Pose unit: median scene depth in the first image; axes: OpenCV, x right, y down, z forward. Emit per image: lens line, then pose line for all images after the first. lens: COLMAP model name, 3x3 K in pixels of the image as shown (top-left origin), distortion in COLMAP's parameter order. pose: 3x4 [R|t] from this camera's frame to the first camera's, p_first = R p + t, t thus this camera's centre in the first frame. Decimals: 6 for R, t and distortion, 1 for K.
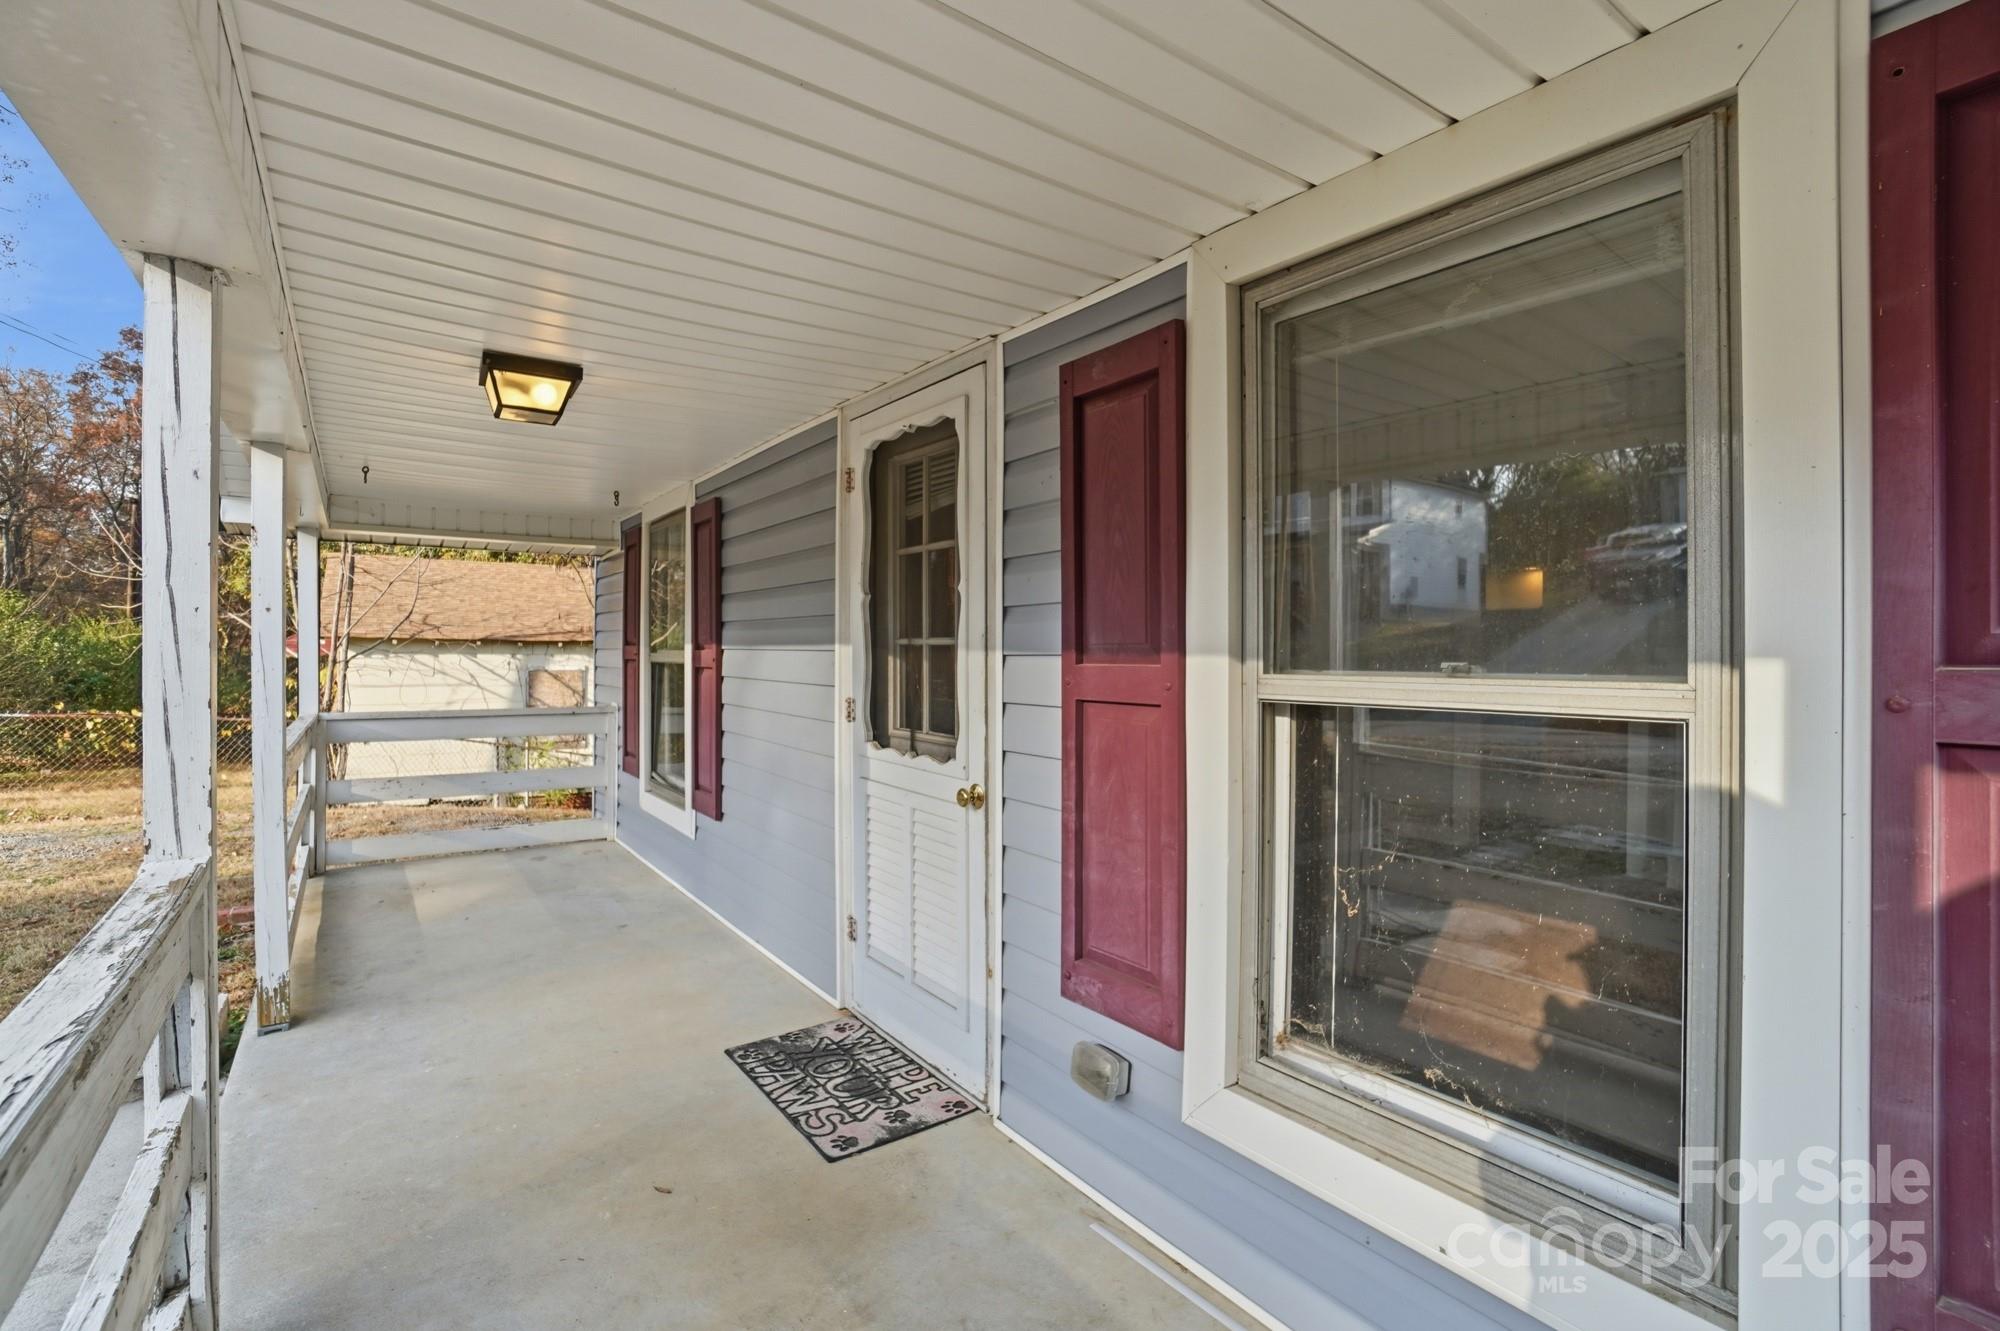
lens RADIAL K [[906.3, 0, 996.9], [0, 906.3, 657.6], [0, 0, 1]] dist [-0.025658, 0.002548]
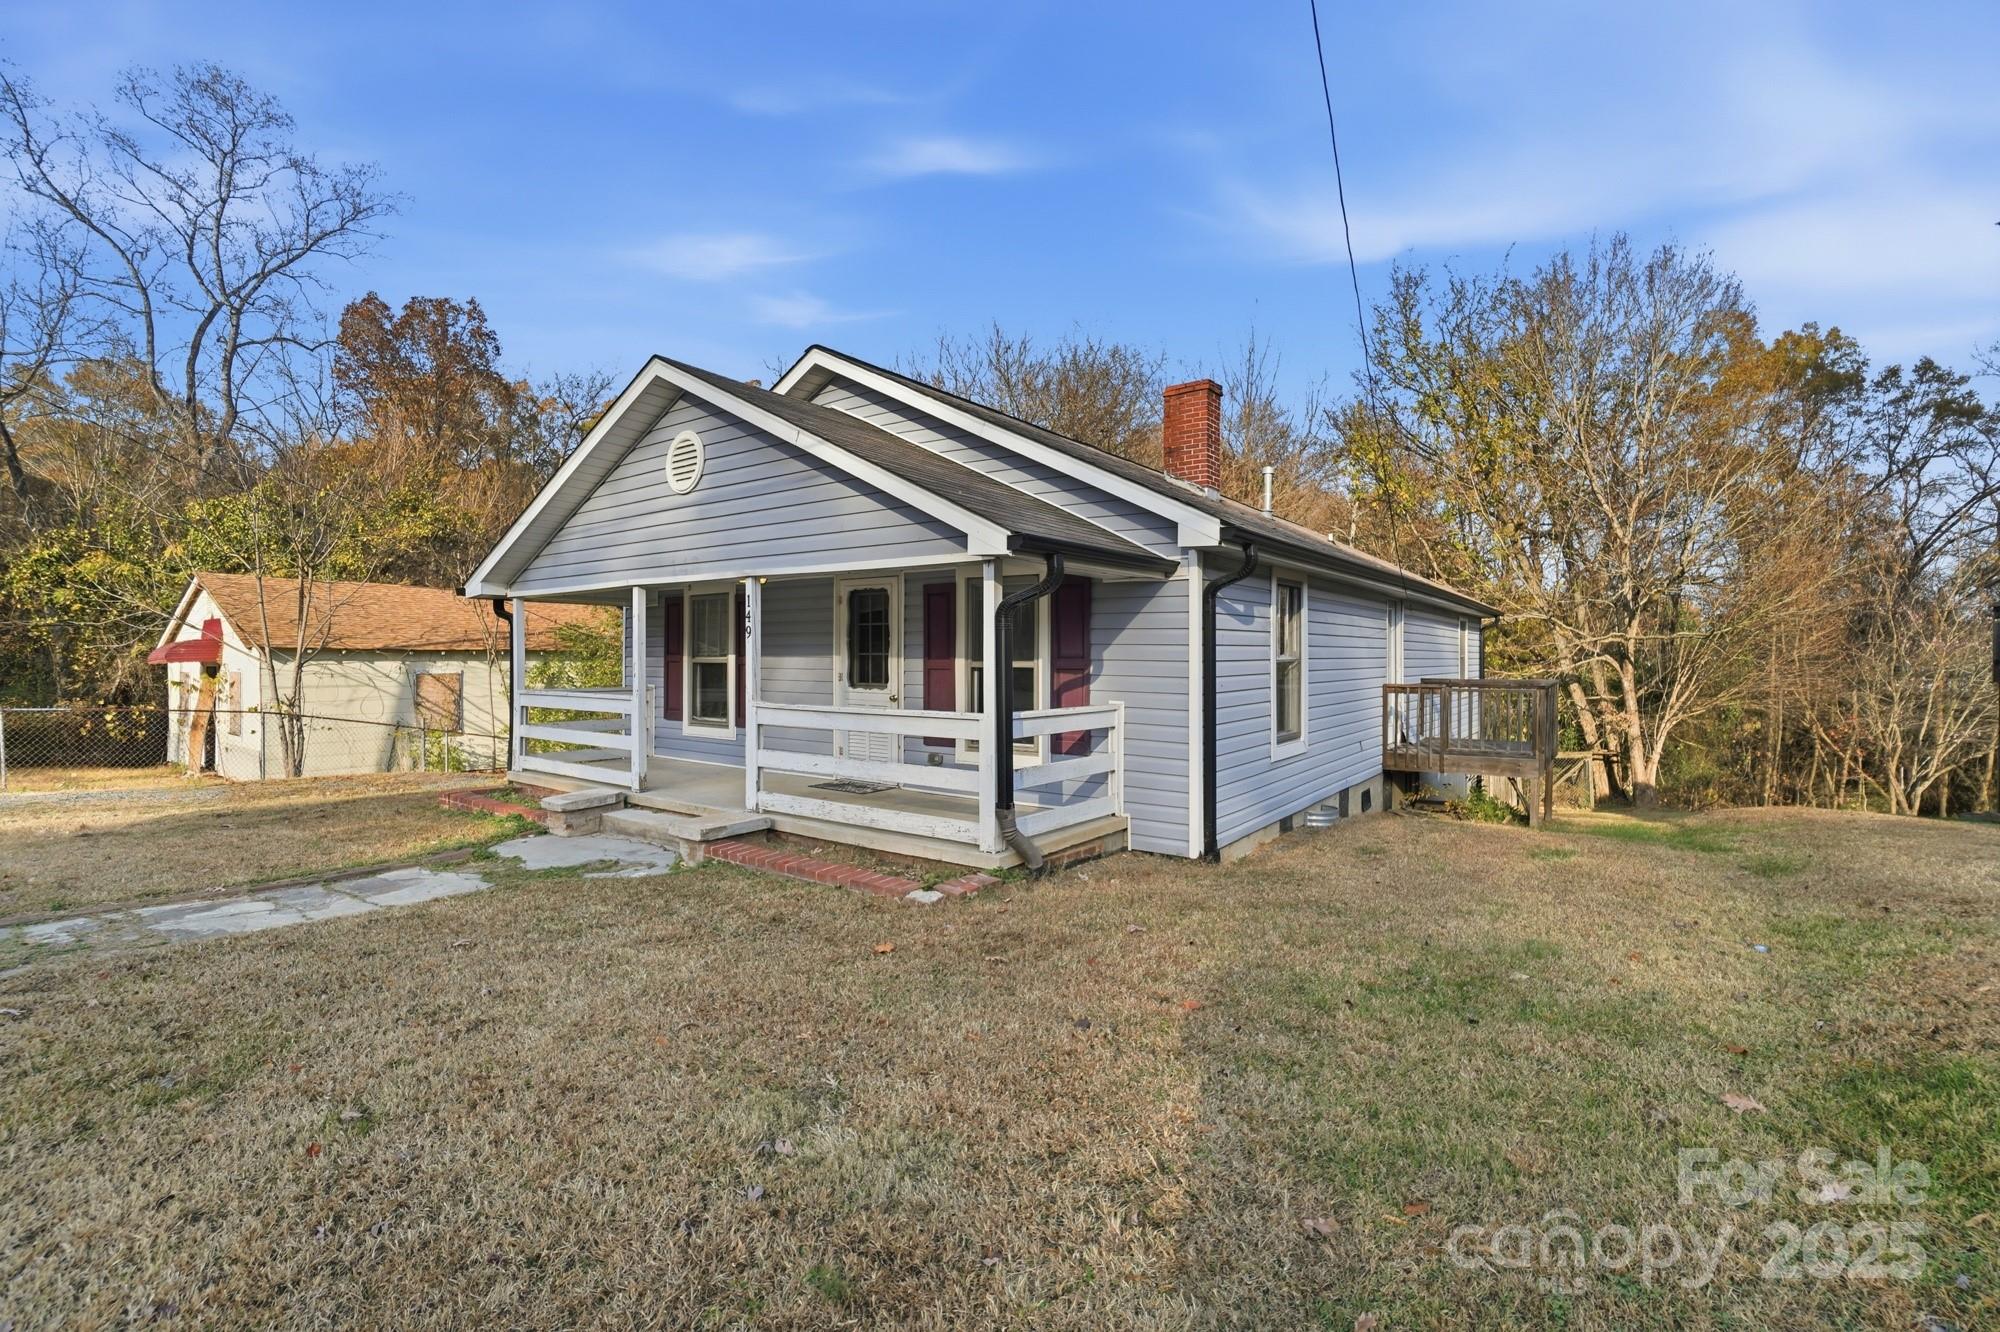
lens RADIAL K [[906.3, 0, 995.5], [0, 906.3, 664.1], [0, 0, 1]] dist [-0.025658, 0.002548]
pose [[0.956639, -0.006254, 0.291208, -0.598250], [0.005803, 0.999980, 0.002413, 0.011293], [-0.291217, -0.000619, 0.956657, -2.207407]]
